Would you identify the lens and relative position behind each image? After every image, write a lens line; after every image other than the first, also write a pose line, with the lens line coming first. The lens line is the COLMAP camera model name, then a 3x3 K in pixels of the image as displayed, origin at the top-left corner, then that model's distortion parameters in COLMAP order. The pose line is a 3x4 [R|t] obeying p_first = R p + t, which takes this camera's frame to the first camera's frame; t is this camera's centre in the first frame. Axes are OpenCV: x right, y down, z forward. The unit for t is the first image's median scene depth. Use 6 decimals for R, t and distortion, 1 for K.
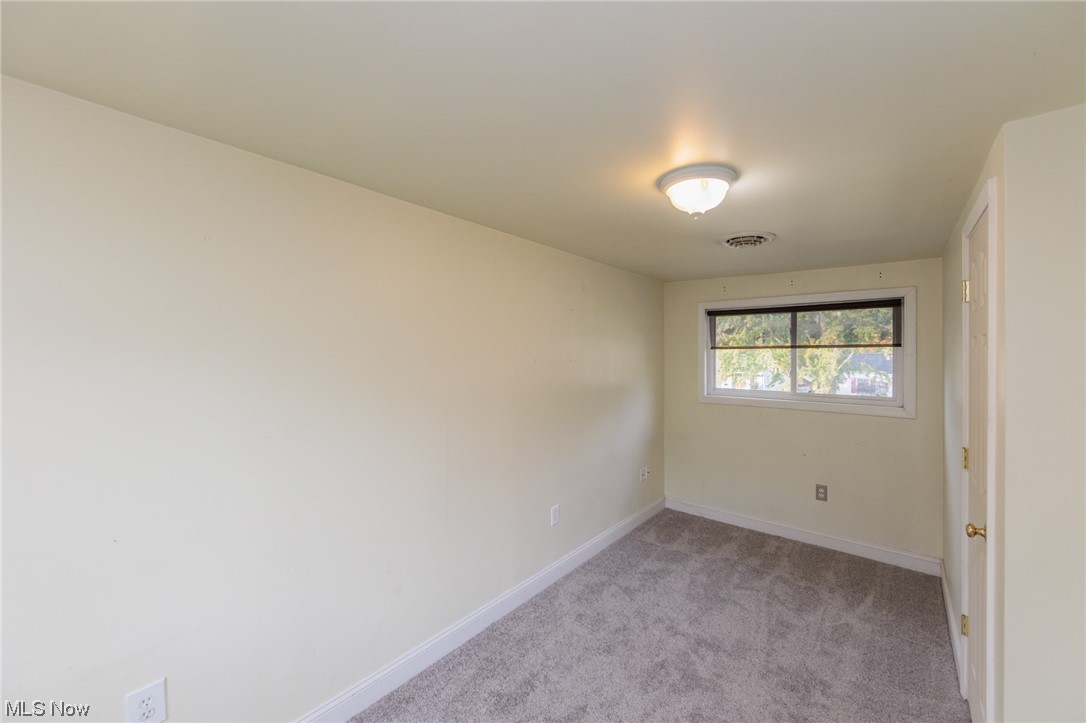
lens RADIAL K [[424.9, 0, 547.9], [0, 424.9, 357.2], [0, 0, 1]] dist [-0.002697, -0.000281]
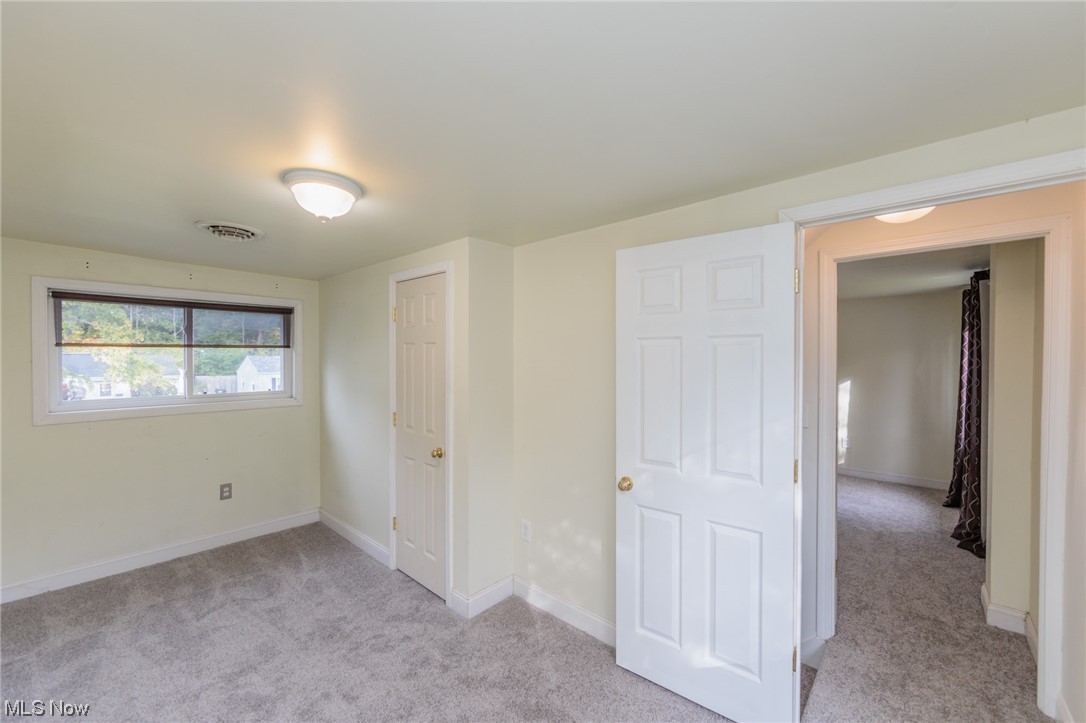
lens RADIAL K [[424.9, 0, 542.0], [0, 424.9, 359.9], [0, 0, 1]] dist [-0.002697, -0.000281]
pose [[0.043331, -0.010132, 0.999009, -0.352950], [0.005336, 0.999937, 0.009910, 0.000970], [-0.999047, 0.004901, 0.043383, 0.221459]]
